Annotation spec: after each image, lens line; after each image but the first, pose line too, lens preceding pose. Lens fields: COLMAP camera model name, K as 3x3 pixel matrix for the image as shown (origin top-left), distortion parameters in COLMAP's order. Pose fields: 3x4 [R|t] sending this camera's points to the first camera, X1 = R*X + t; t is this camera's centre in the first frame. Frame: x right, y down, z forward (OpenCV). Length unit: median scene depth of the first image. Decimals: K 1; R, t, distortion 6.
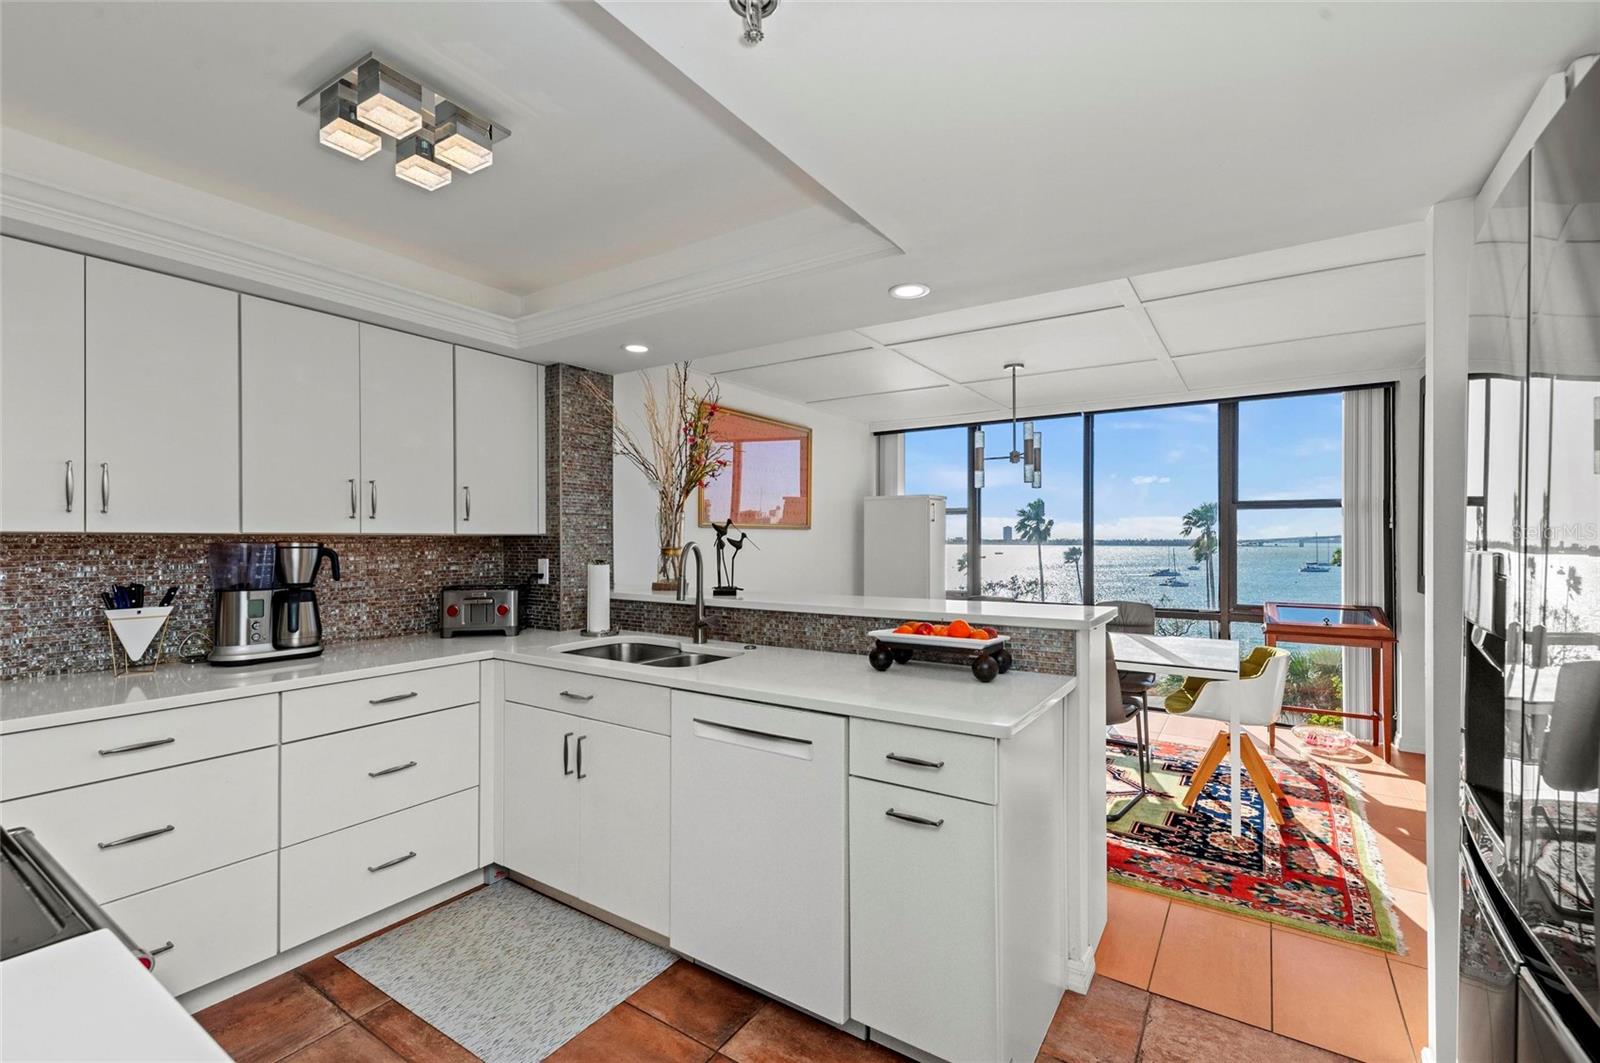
lens RADIAL K [[691.0, 0, 798.8], [0, 691.0, 522.8], [0, 0, 1]] dist [0.019953, -0.005709]
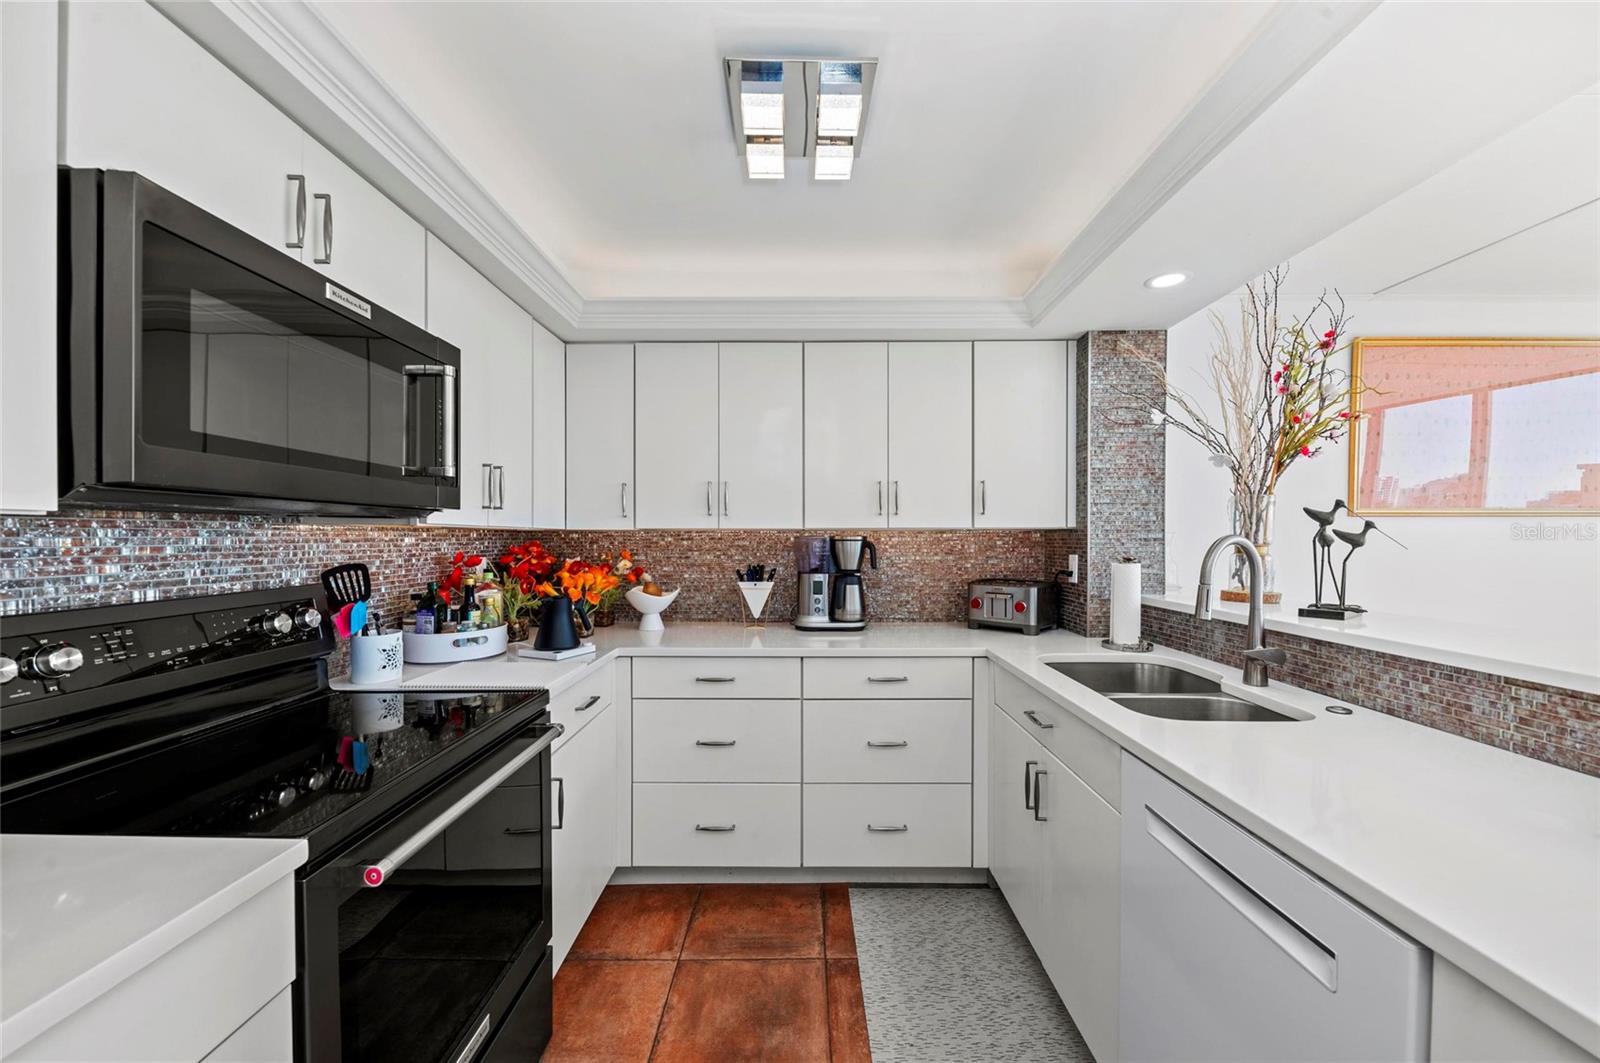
lens RADIAL K [[618.1, 0, 791.3], [0, 618.1, 537.0], [0, 0, 1]] dist [0.014627, -0.004617]
pose [[0.551691, 0.002450, -0.834045, 0.116681], [0.021029, 0.999637, 0.016846, 0.008941], [0.833783, -0.026832, 0.551439, 0.292063]]
